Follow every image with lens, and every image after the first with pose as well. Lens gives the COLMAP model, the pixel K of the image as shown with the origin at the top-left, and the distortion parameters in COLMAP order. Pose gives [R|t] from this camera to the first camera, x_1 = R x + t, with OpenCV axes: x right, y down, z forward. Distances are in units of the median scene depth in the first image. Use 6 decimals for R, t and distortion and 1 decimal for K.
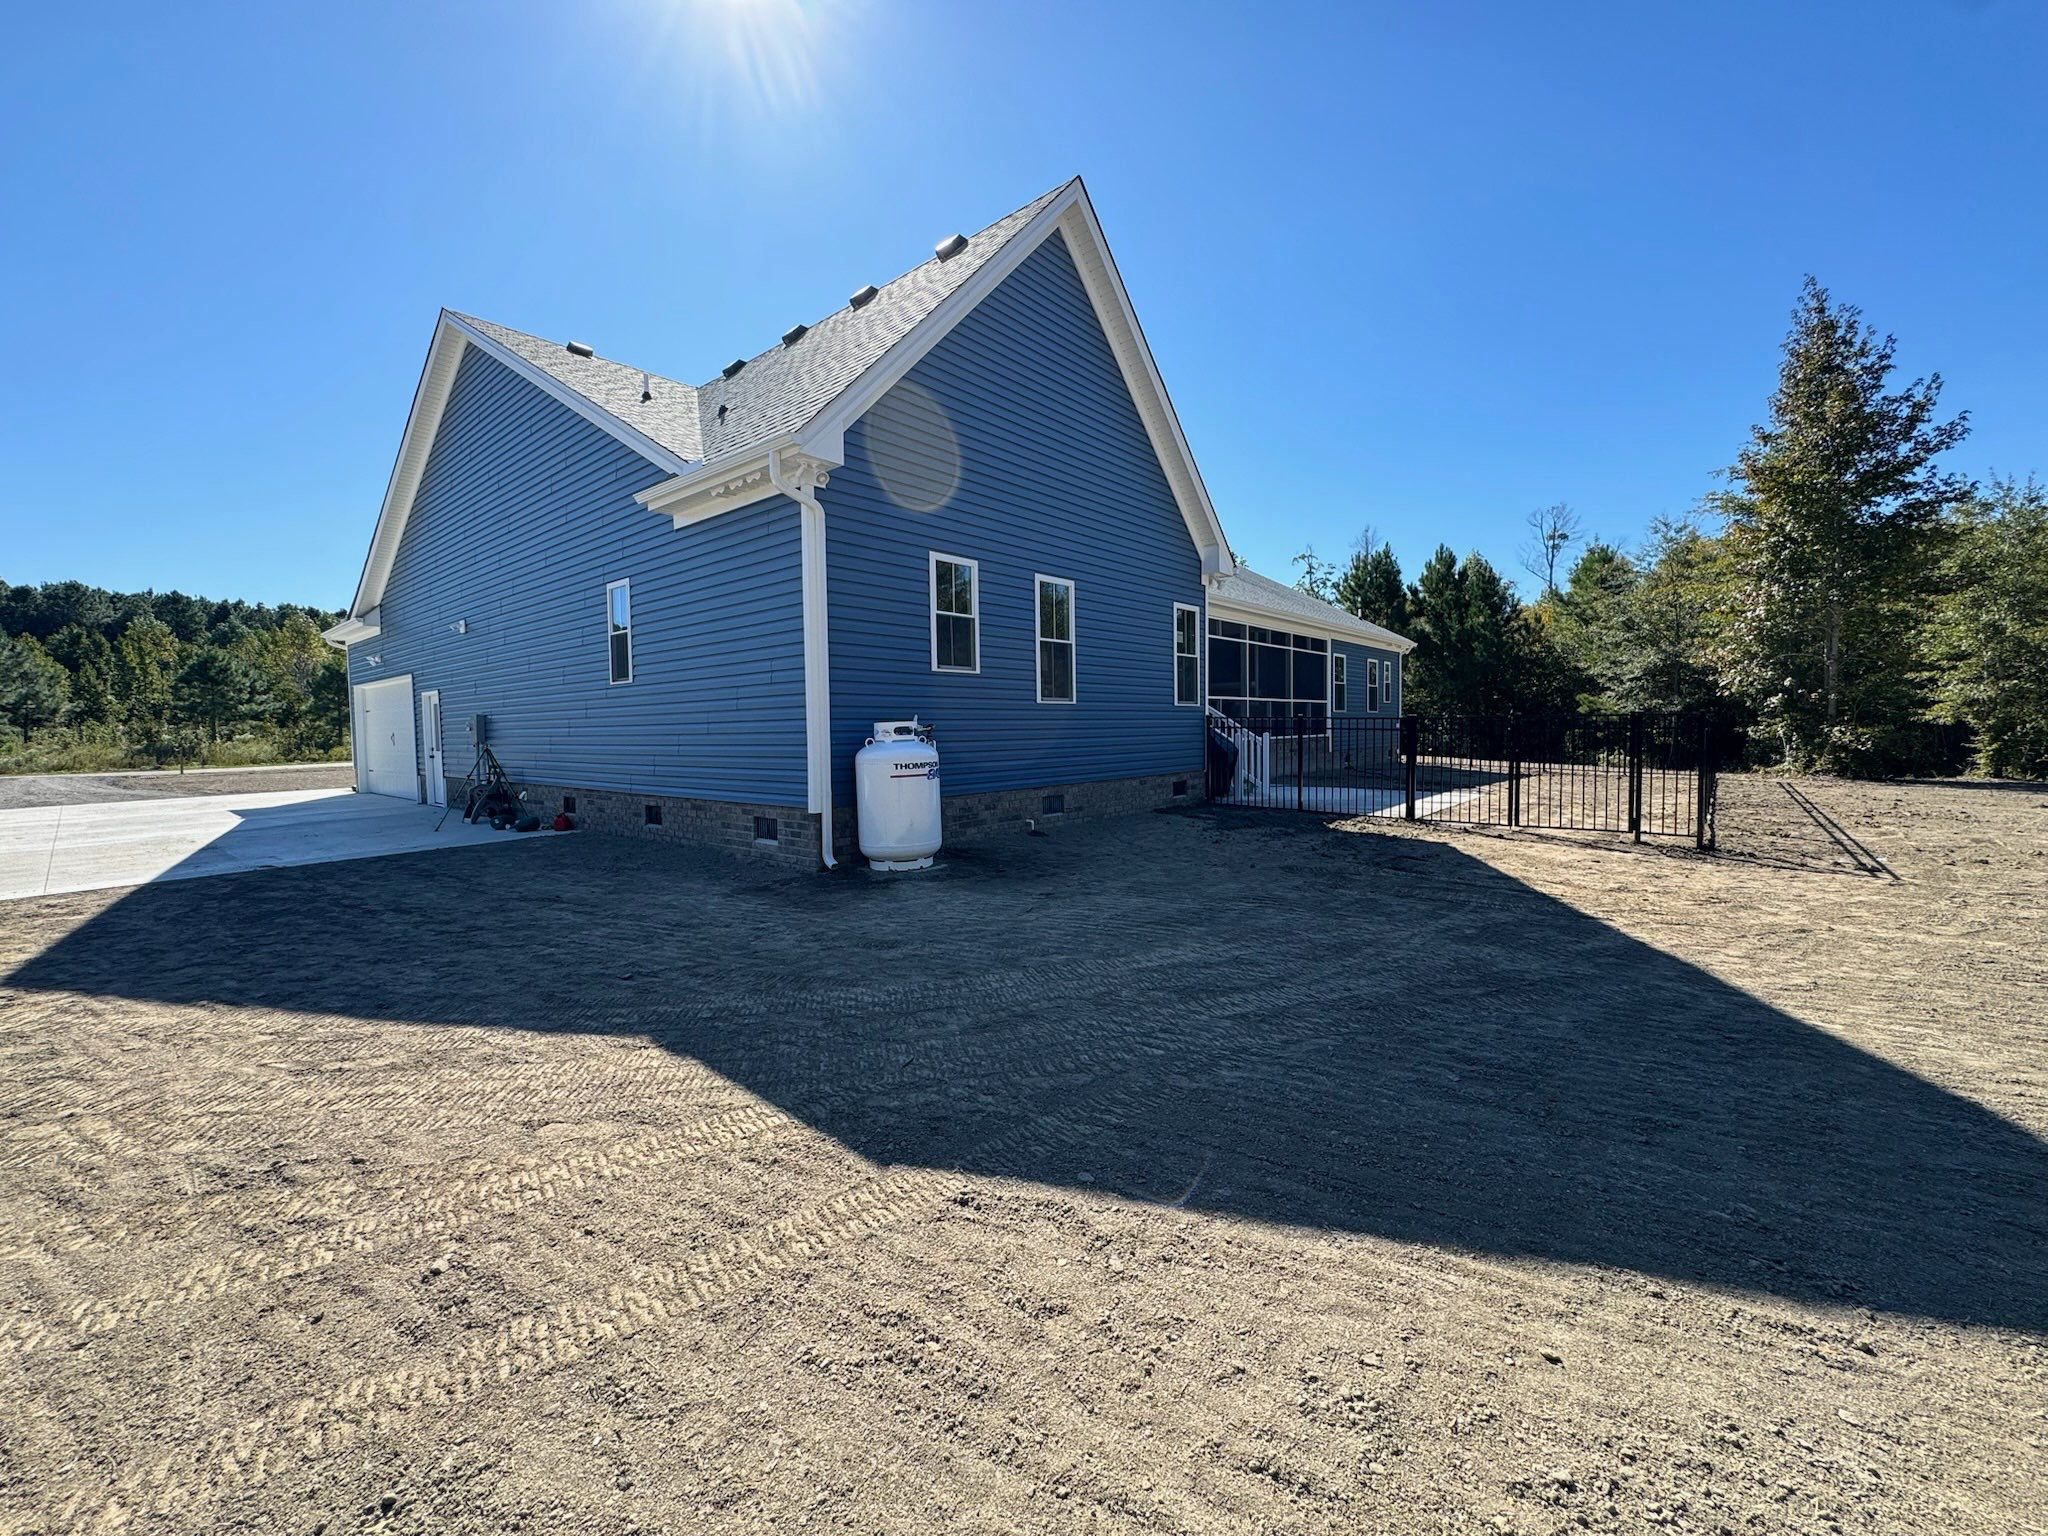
lens RADIAL K [[816.6, 0, 1024.0], [0, 816.6, 768.0], [0, 0, 1]] dist [-0.001464, 0.000012]
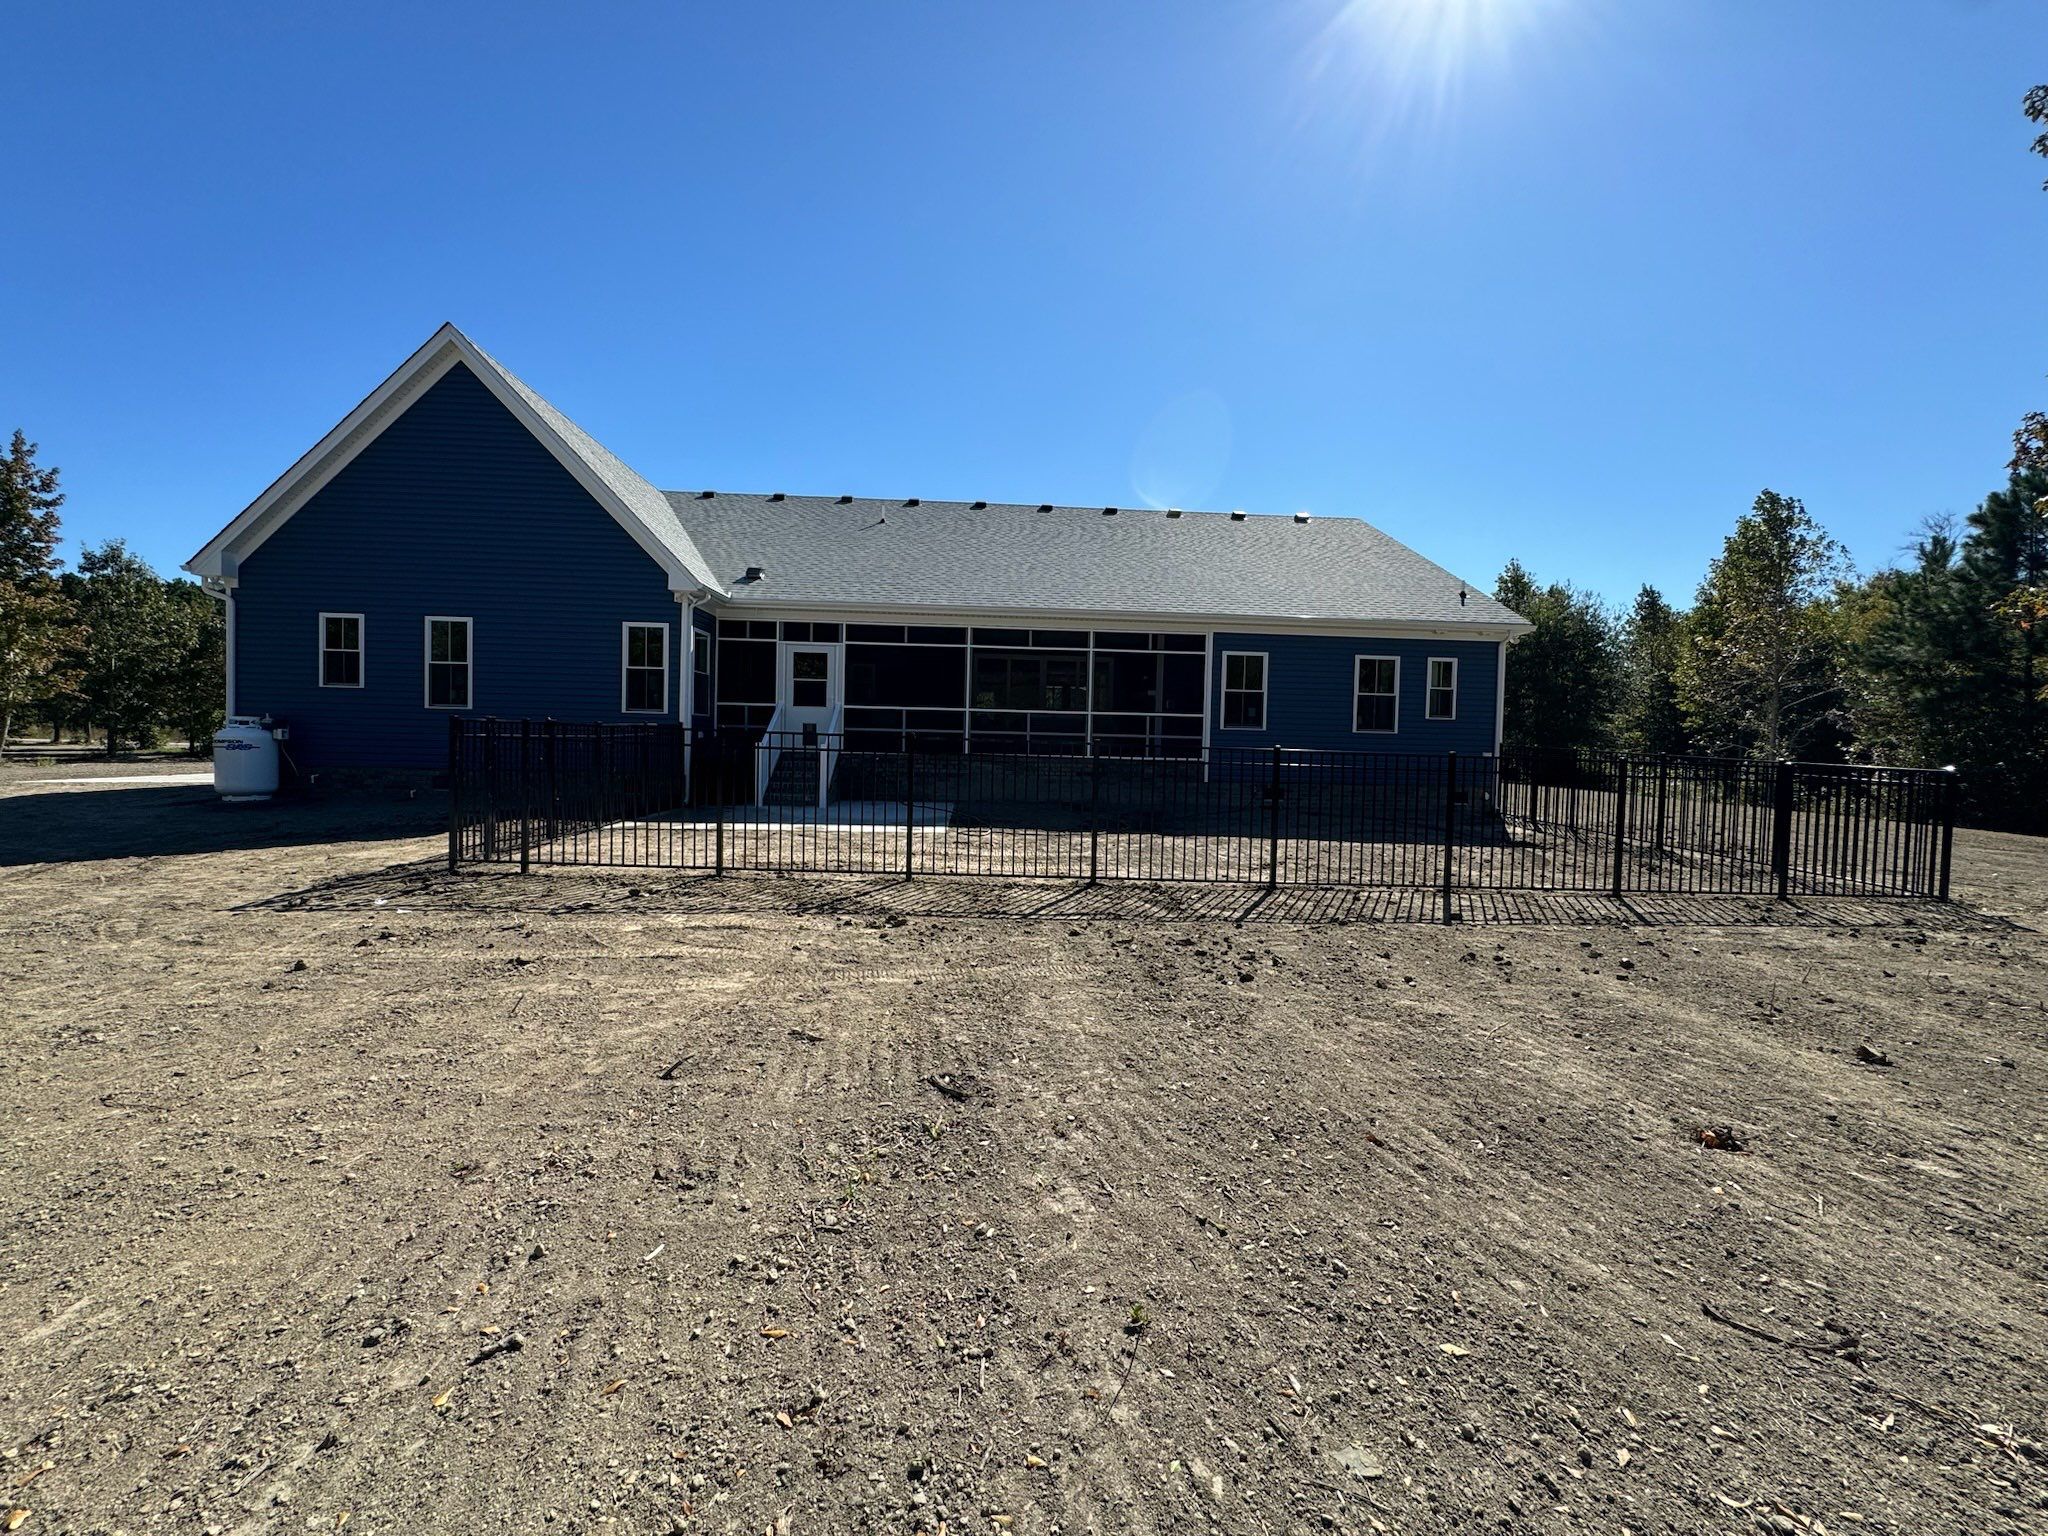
lens RADIAL K [[823.0, 0, 1027.9], [0, 823.0, 748.2], [0, 0, 1]] dist [-0.001522, 0.000099]
pose [[0.692448, 0.035349, -0.720601, 0.940711], [-0.068966, 0.997468, -0.017341, -0.030934], [0.718164, 0.061705, 0.693133, 0.414436]]
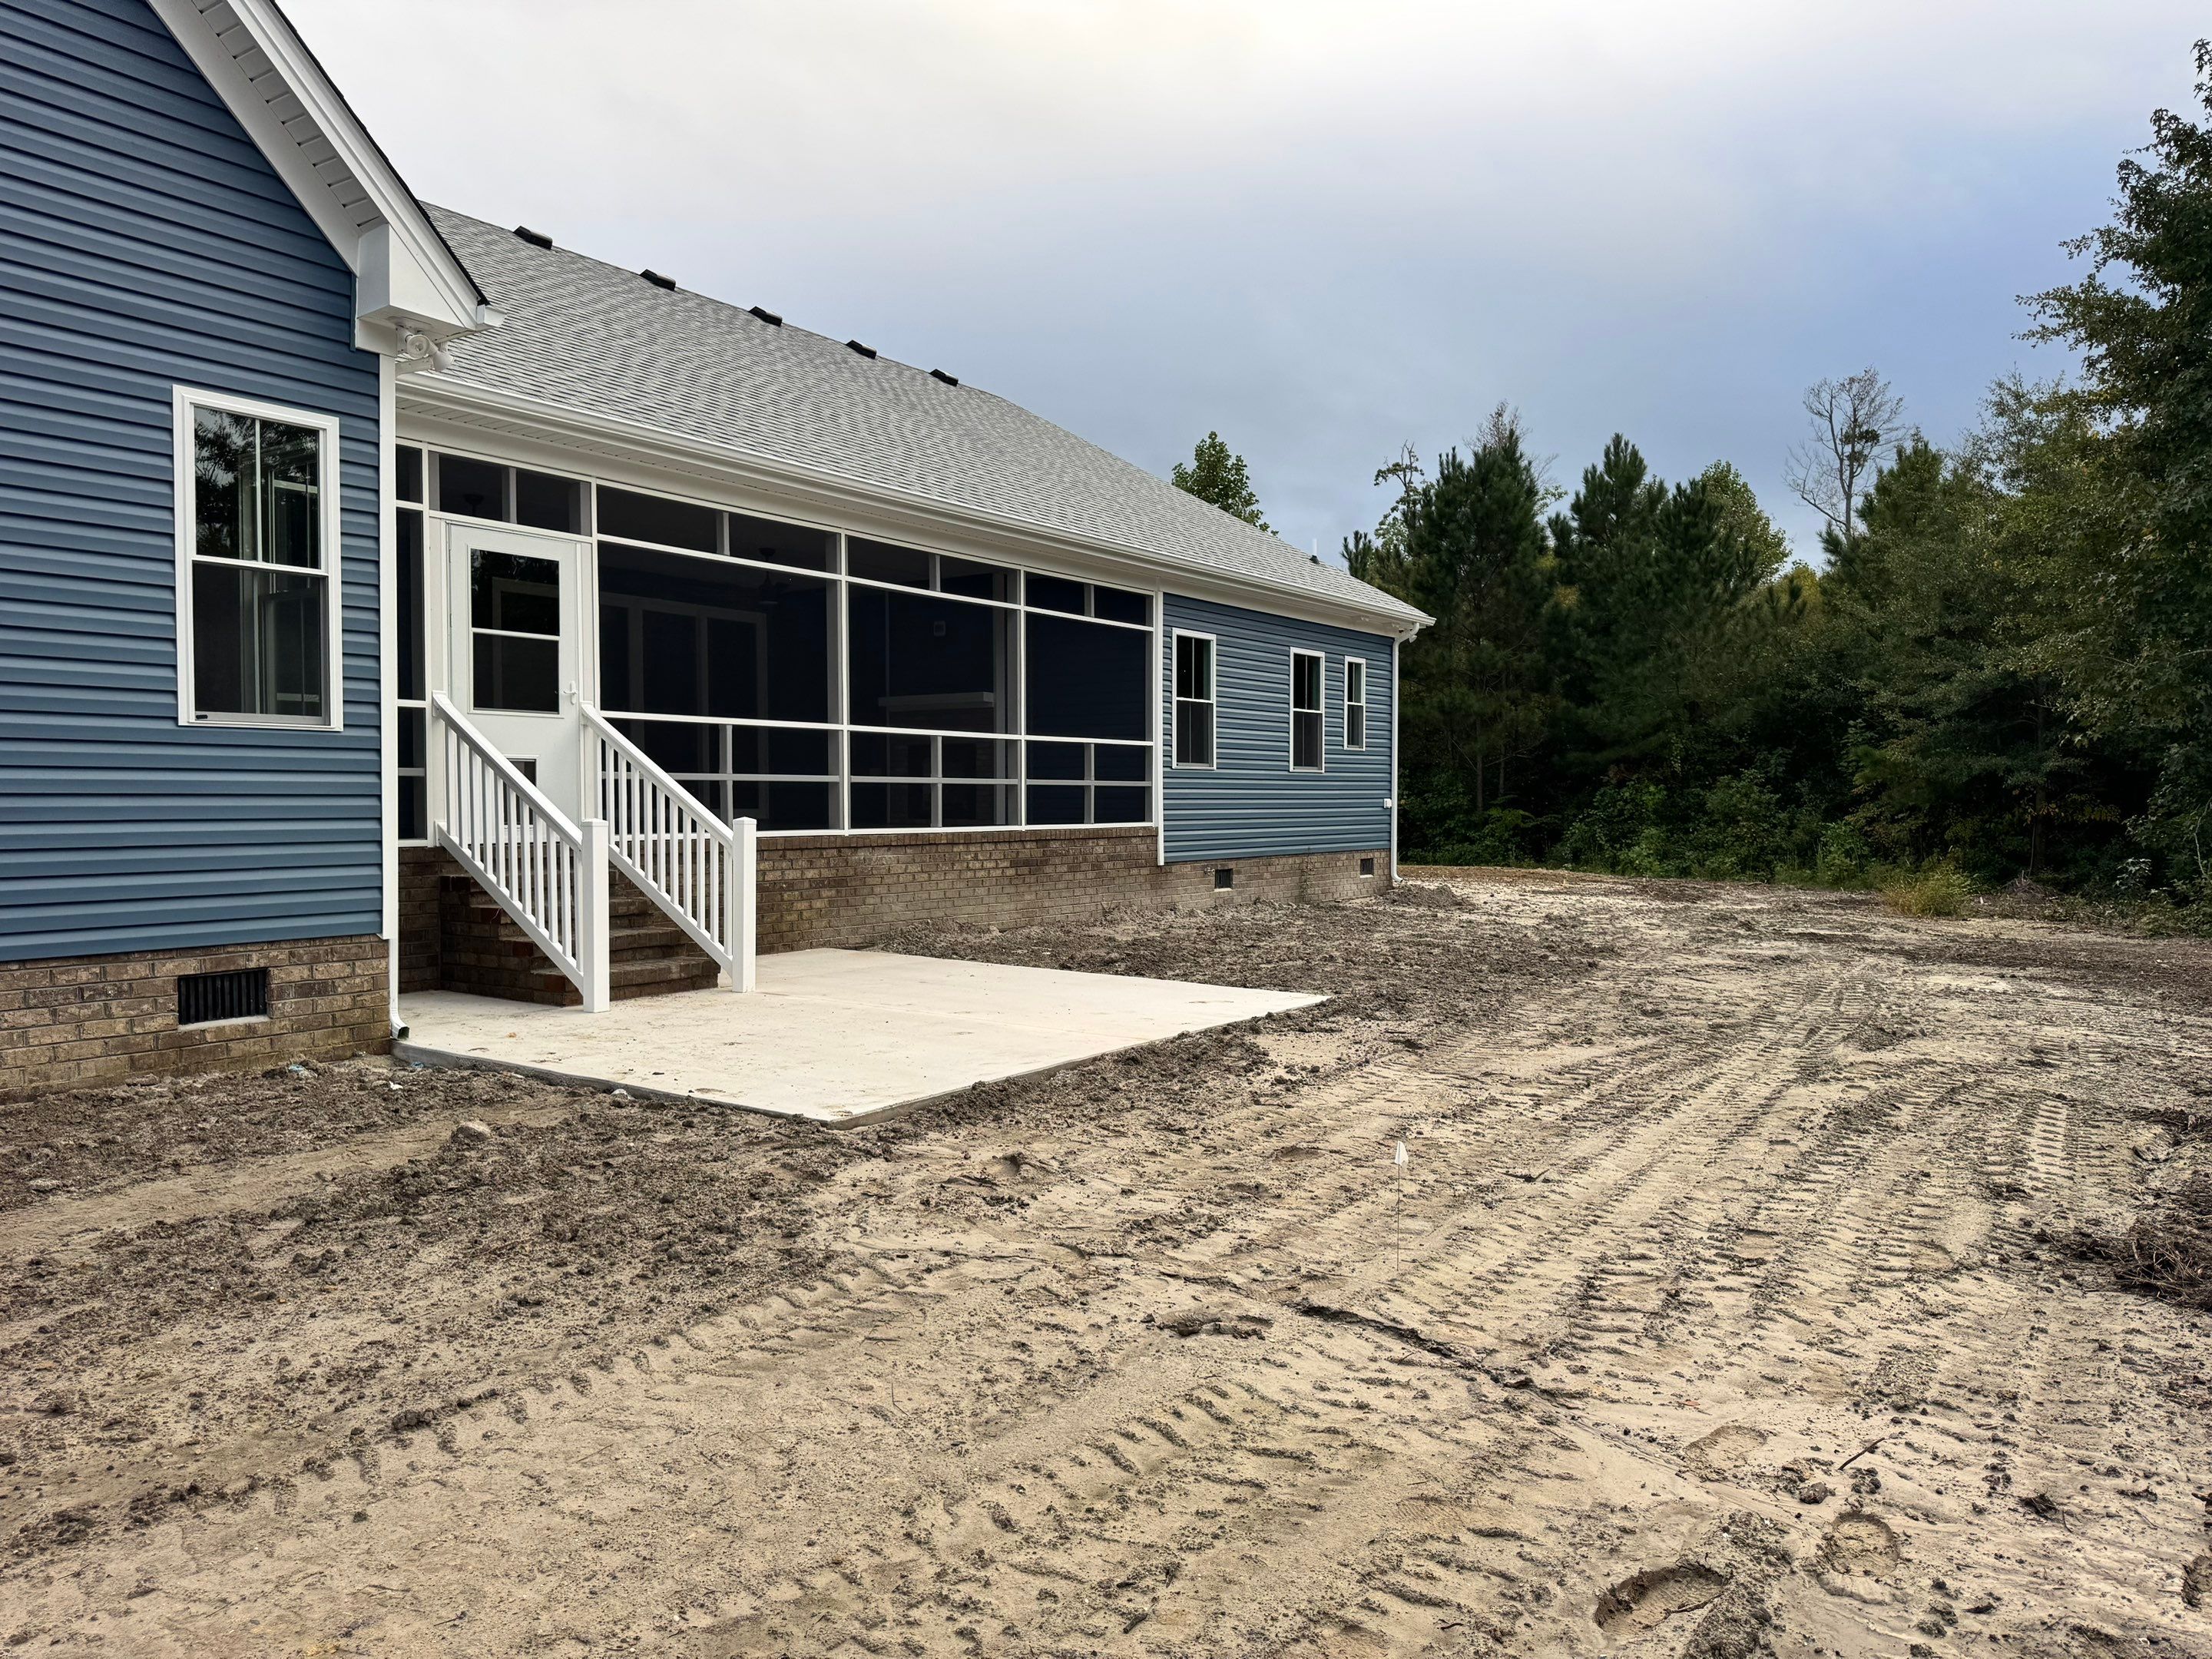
lens RADIAL K [[1551.1, 0, 1108.0], [0, 1551.1, 871.5], [0, 0, 1]] dist [0.026734, -0.001533]
pose [[0.995071, 0.011128, 0.098538, 0.316823], [-0.010845, 0.999935, -0.003413, -0.016013], [-0.098569, 0.002328, 0.995127, 0.261153]]
